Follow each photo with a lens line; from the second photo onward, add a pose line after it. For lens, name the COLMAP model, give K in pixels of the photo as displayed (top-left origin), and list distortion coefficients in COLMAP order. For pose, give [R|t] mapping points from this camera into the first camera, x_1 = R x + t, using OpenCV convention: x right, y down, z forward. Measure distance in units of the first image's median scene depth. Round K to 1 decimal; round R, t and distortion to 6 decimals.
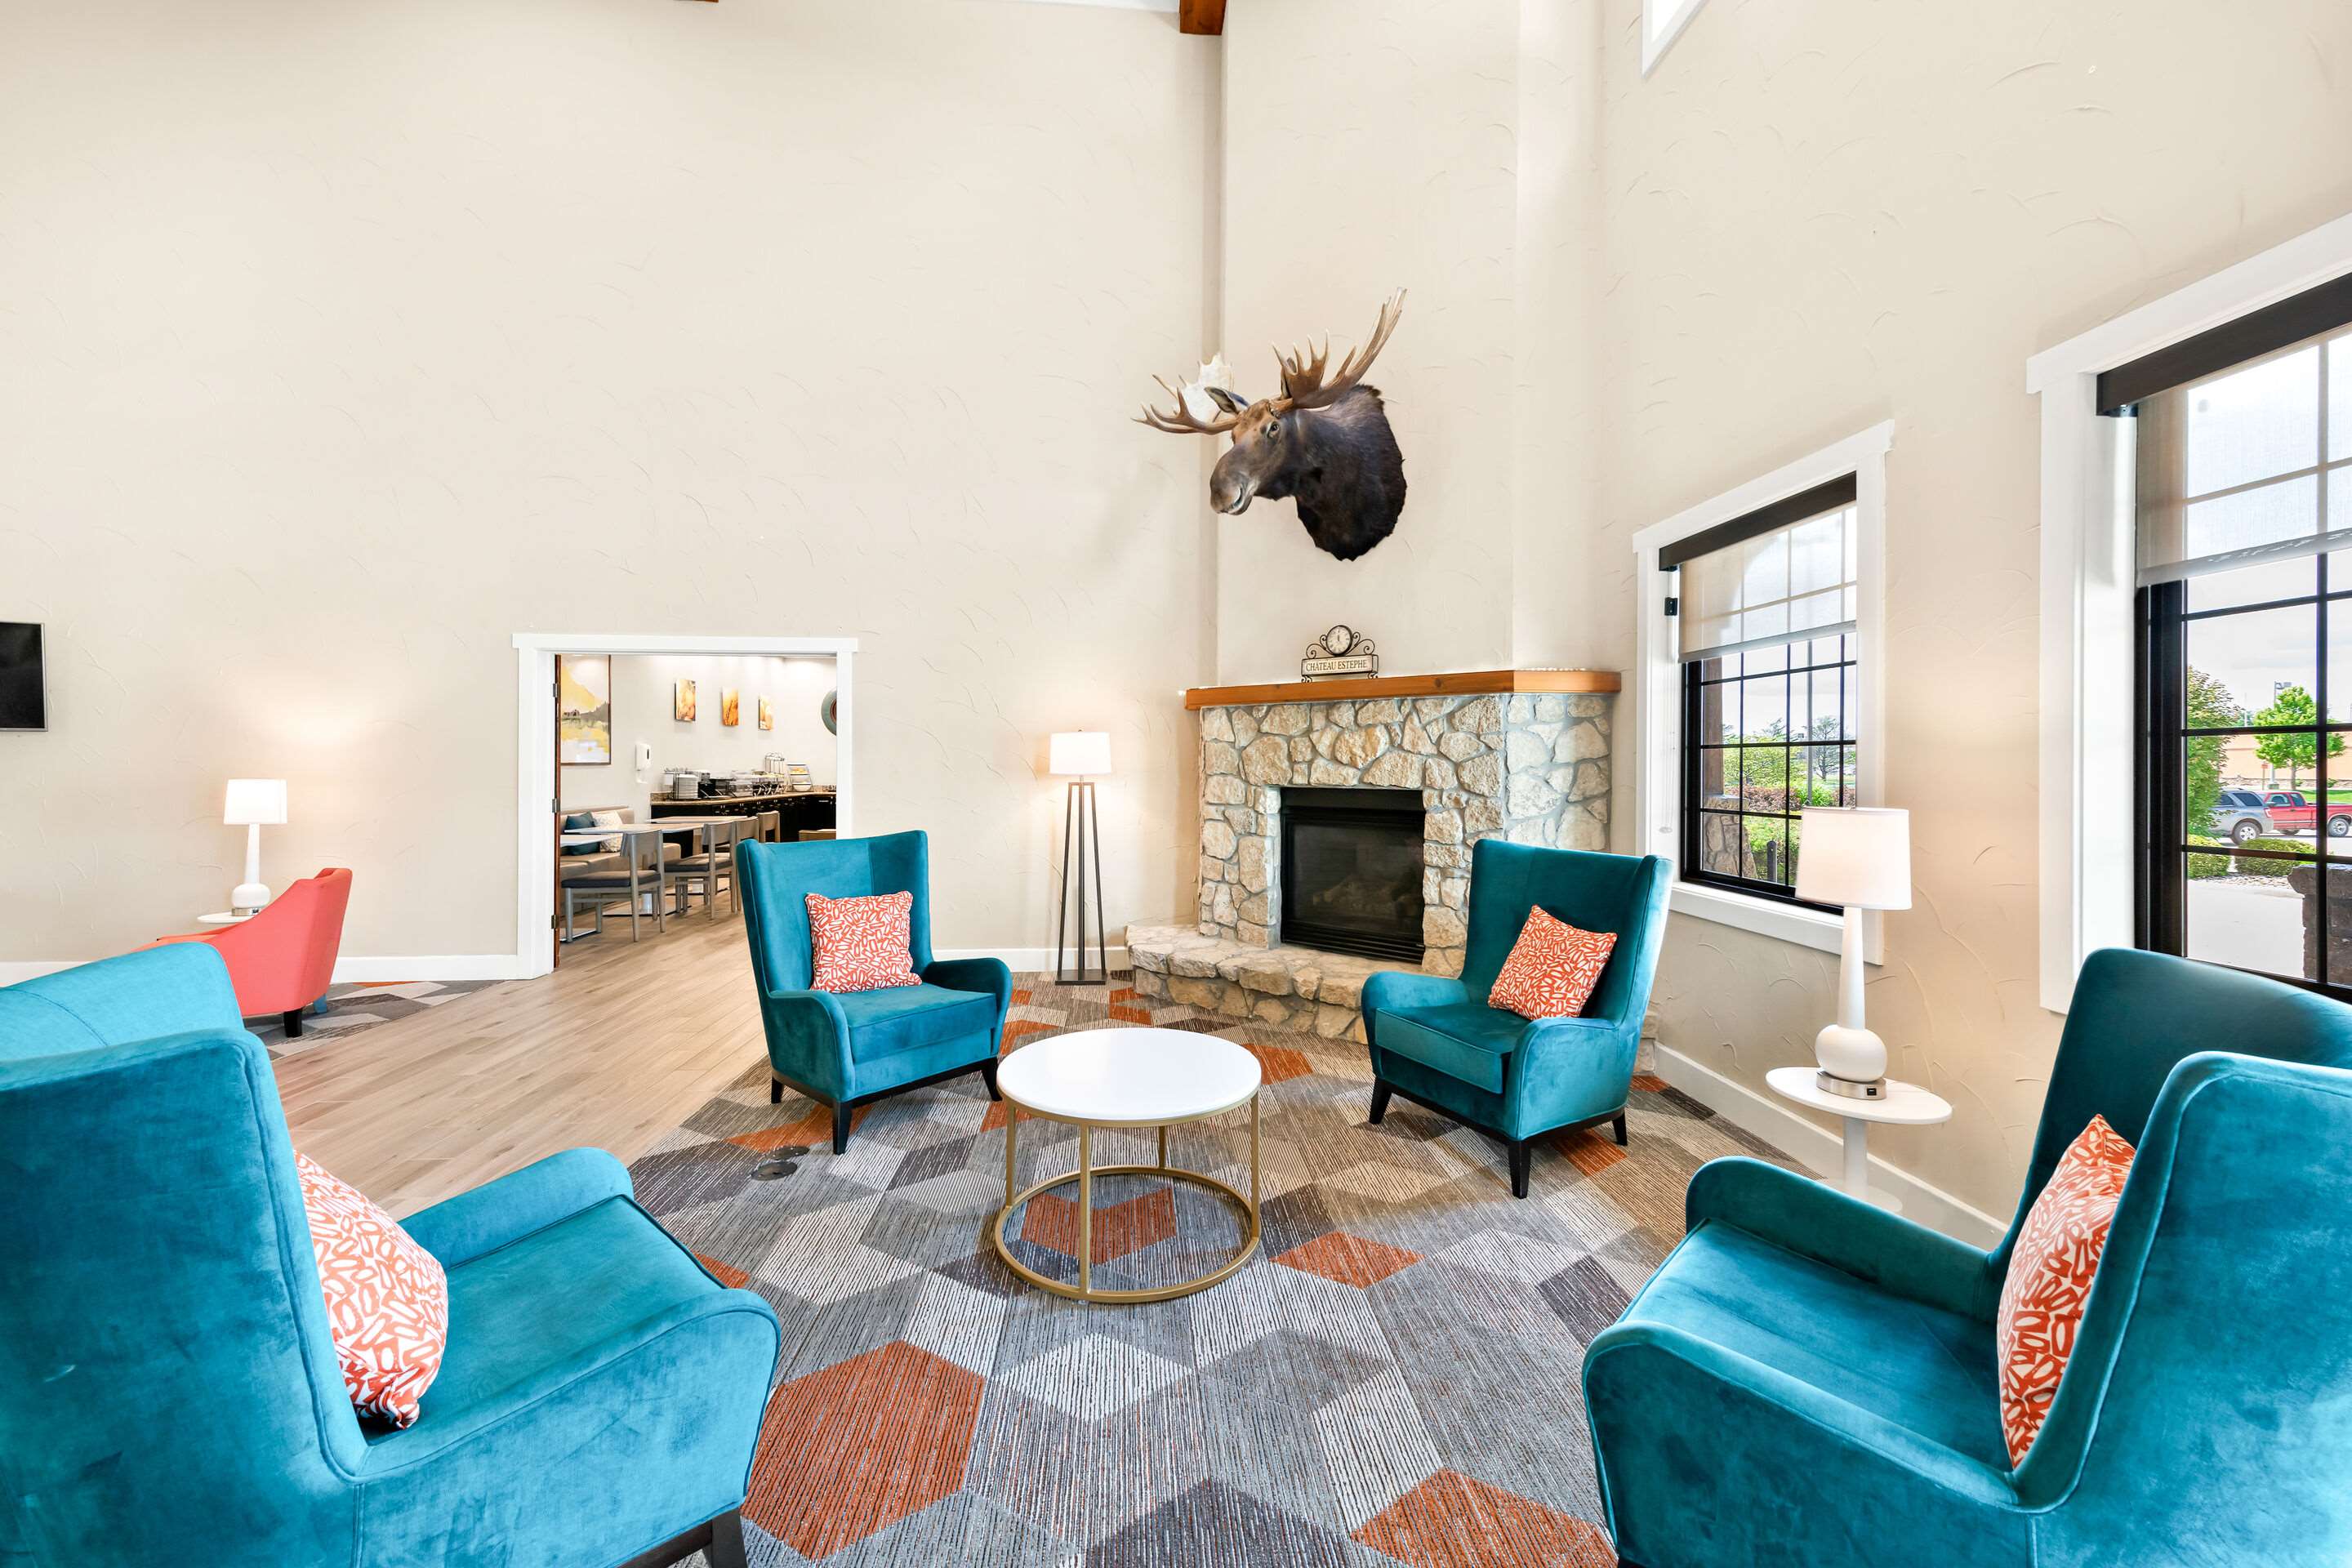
lens RADIAL K [[936.5, 0, 1183.7], [0, 936.5, 768.4], [0, 0, 1]] dist [0.012634, -0.001196]
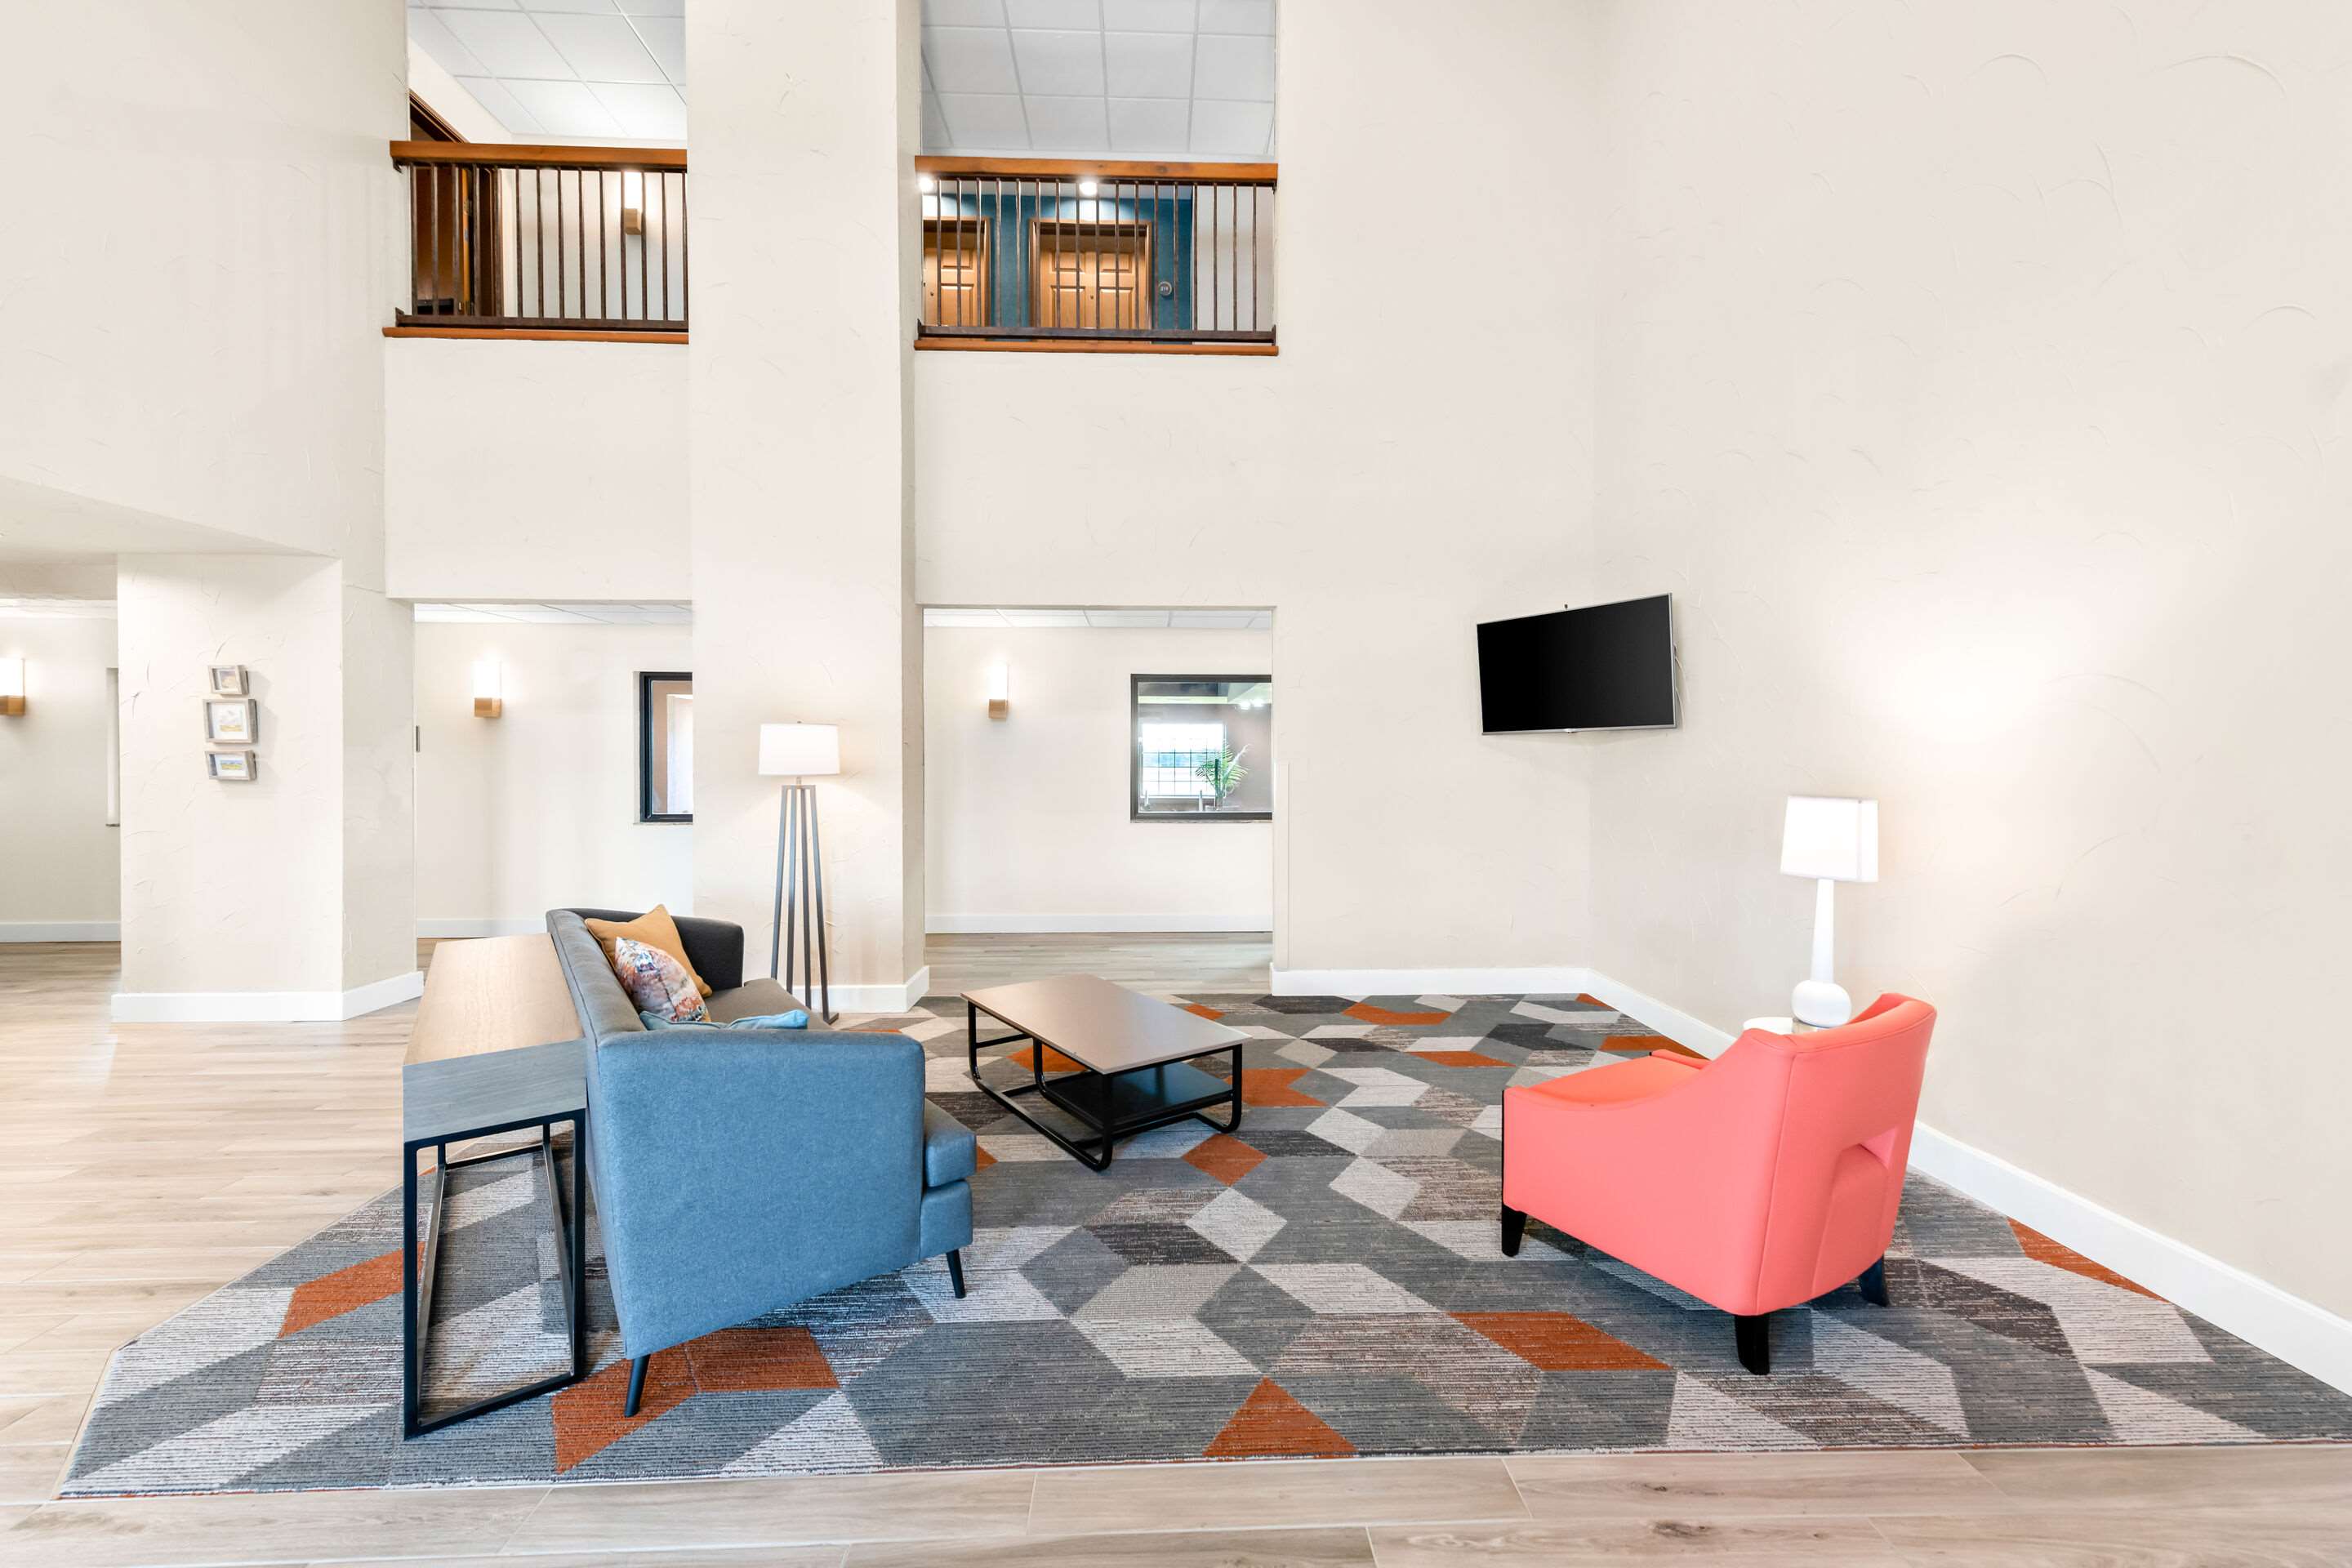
lens RADIAL K [[936.5, 0, 1176.2], [0, 936.5, 766.5], [0, 0, 1]] dist [0.012634, -0.001196]
pose [[-0.032963, -0.001267, -0.999456, -0.429878], [-0.004636, 0.999989, -0.001115, -0.006135], [0.999446, 0.004596, -0.032968, 0.668789]]
